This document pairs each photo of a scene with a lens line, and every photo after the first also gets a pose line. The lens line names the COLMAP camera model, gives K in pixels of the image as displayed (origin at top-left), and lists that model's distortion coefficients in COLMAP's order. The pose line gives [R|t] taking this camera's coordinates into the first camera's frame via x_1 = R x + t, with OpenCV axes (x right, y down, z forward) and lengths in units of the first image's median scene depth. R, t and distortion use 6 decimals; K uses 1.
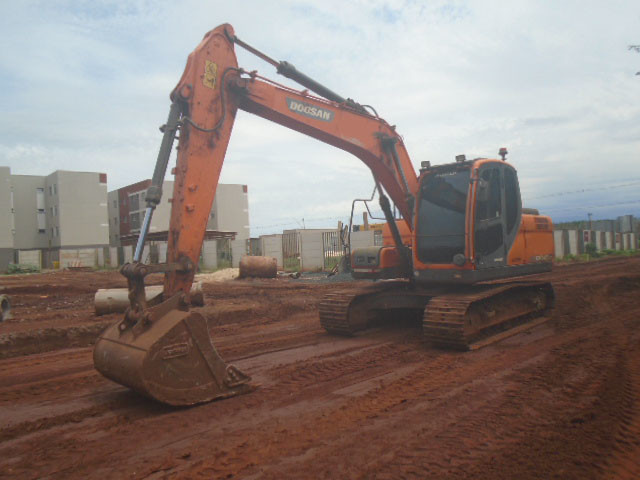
lens RADIAL K [[484.1, 0, 320.0], [0, 484.1, 240.0], [0, 0, 1]] dist [-0.014194, -0.006844]
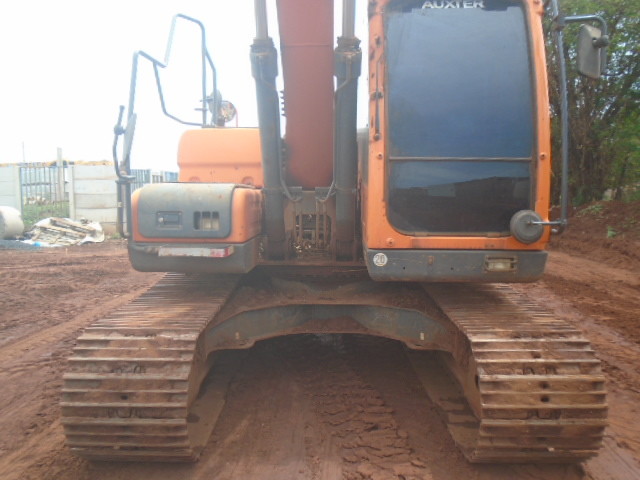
lens RADIAL K [[484.1, 0, 320.0], [0, 484.1, 240.0], [0, 0, 1]] dist [-0.014194, -0.006844]
pose [[0.741555, -0.023063, 0.670495, -0.092534], [-0.040090, 0.996100, 0.078602, 0.029750], [-0.669693, -0.085168, 0.737738, 0.850830]]
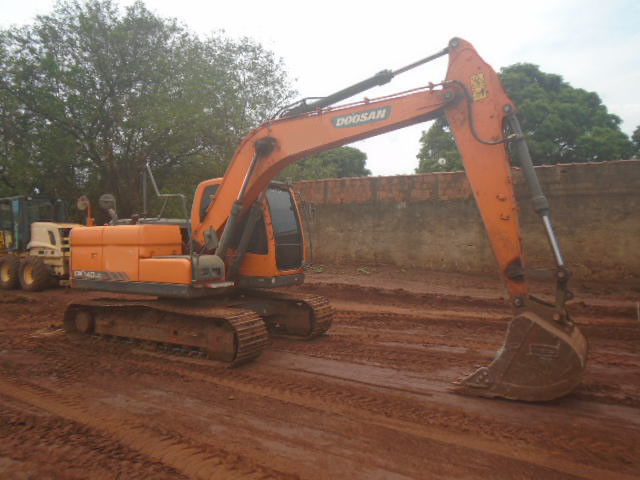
lens RADIAL K [[484.1, 0, 320.0], [0, 484.1, 240.0], [0, 0, 1]] dist [-0.014194, -0.006844]
pose [[-0.214070, 0.033042, 0.976259, -0.948097], [0.003126, 0.999446, -0.033141, 0.017626], [-0.976813, -0.004043, -0.214054, 1.262765]]
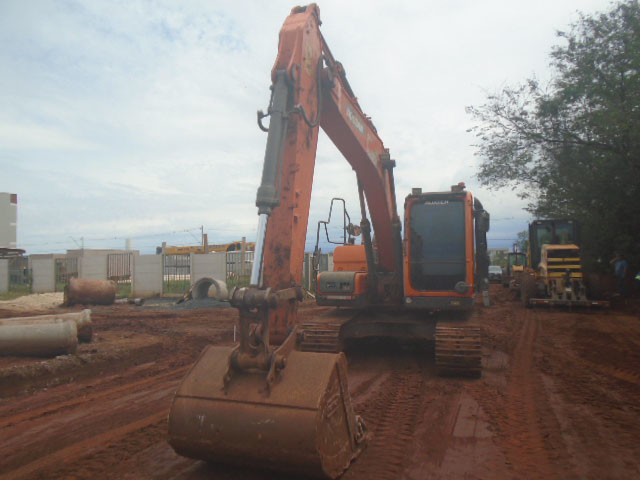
lens RADIAL K [[485.5, 0, 320.0], [0, 485.5, 240.0], [0, 0, 1]] dist [-0.004266, -0.004570]
pose [[0.903234, 0.051628, 0.426032, -0.434503], [-0.029285, 0.997838, -0.058834, 0.011051], [-0.428148, 0.040665, 0.902793, 0.206012]]
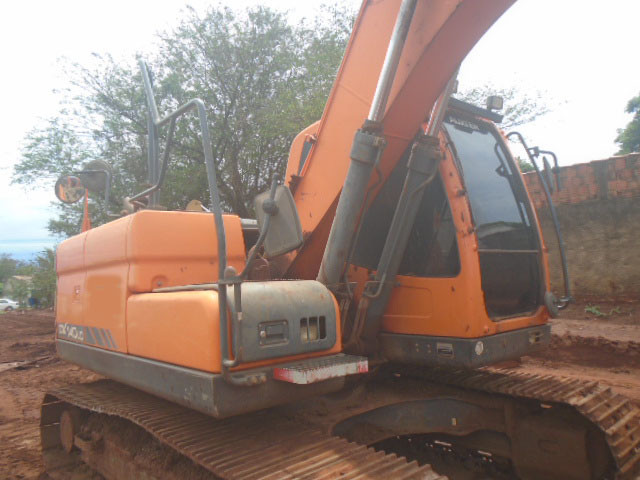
lens RADIAL K [[484.1, 0, 320.0], [0, 484.1, 240.0], [0, 0, 1]] dist [-0.014194, -0.006844]
pose [[0.099953, 0.119237, 0.987822, -0.223363], [0.027643, 0.992078, -0.122548, 0.030843], [-0.994608, 0.039556, 0.095865, 1.216903]]
